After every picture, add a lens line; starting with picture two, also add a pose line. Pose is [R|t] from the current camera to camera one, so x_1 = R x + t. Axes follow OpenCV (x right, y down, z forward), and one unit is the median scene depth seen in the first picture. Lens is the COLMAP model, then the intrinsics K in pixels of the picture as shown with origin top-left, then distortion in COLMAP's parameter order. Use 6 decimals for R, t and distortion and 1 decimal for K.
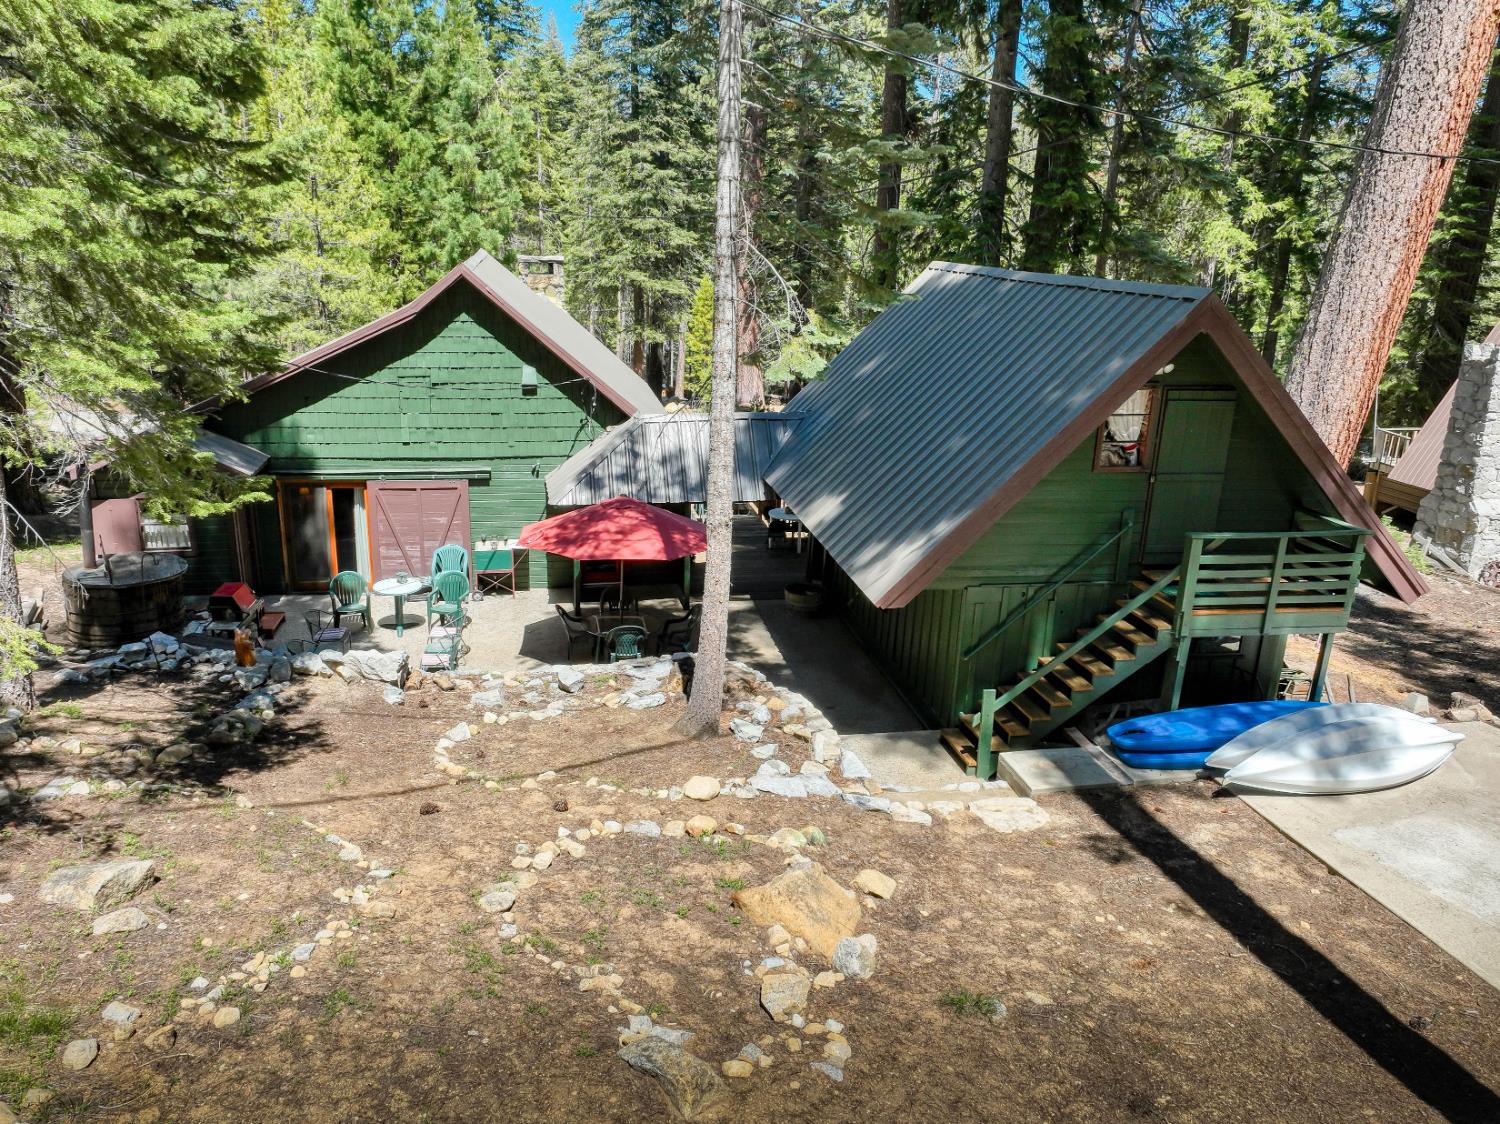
lens RADIAL K [[942.8, 0, 723.4], [0, 942.8, 563.0], [0, 0, 1]] dist [-0.003610, 0.017197]
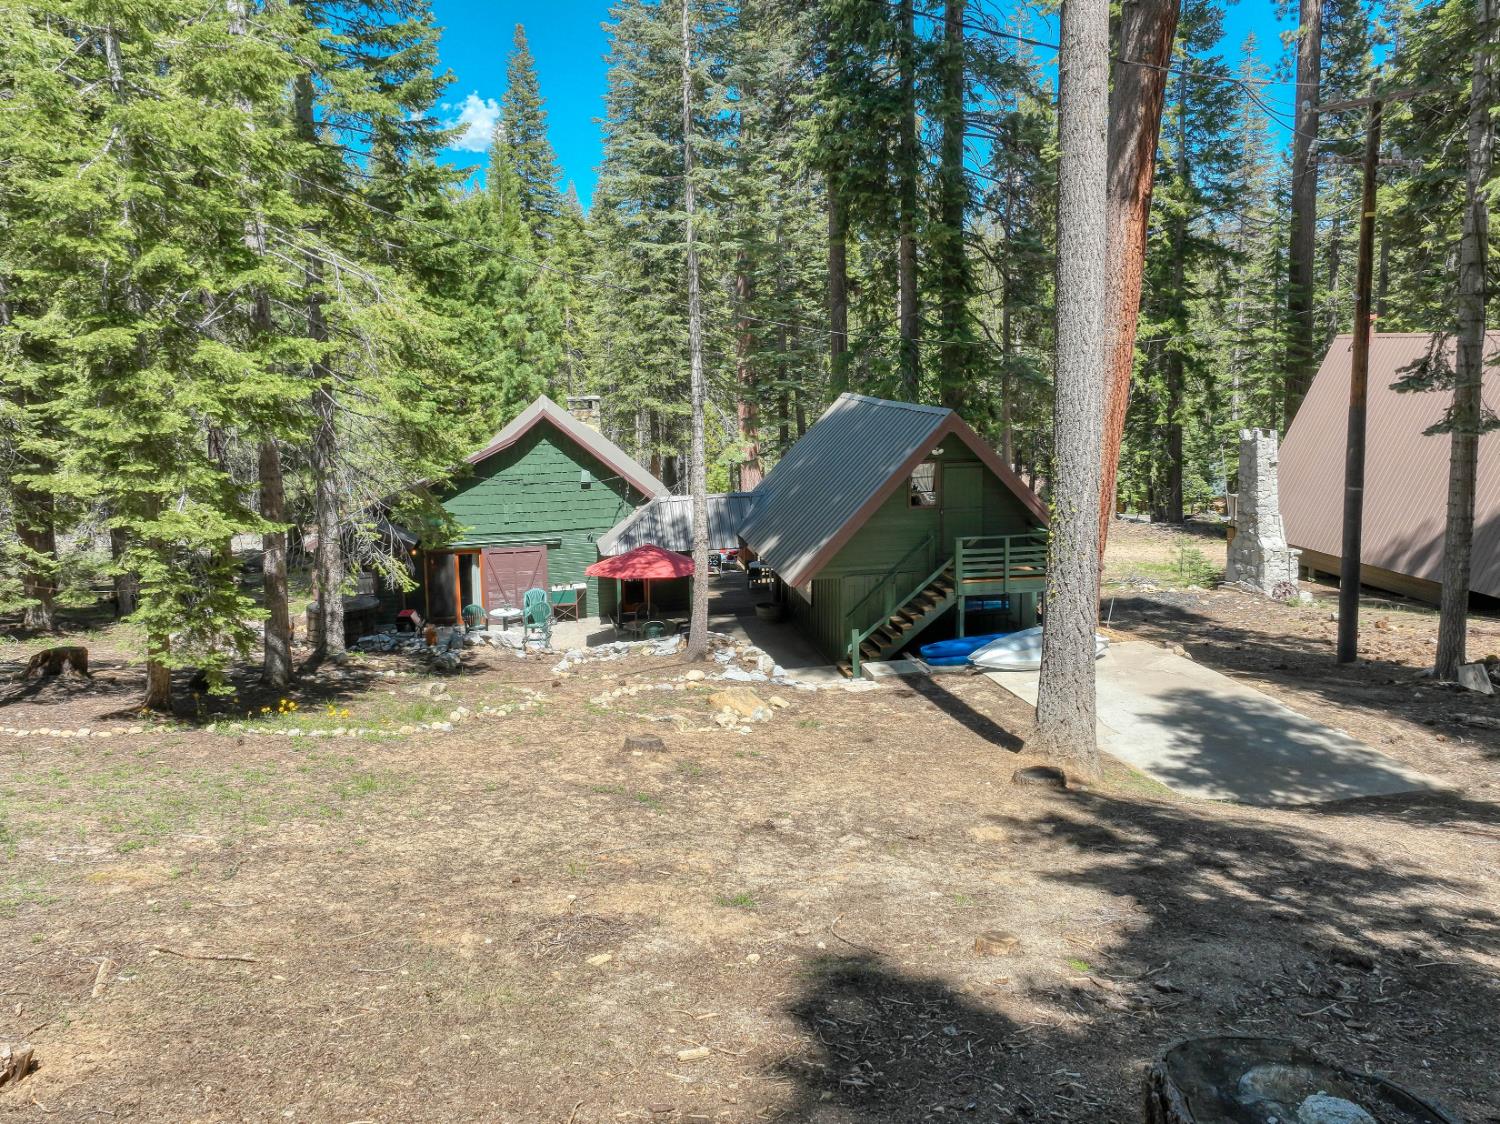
lens RADIAL K [[1042.3, 0, 750.0], [0, 1042.3, 562.0], [0, 0, 1]] dist [0.001337, 0.030654]
pose [[0.998985, -0.045005, -0.001624, 0.060844], [0.044421, 0.990662, -0.128901, 0.170872], [0.007410, 0.128698, 0.991656, -0.670315]]
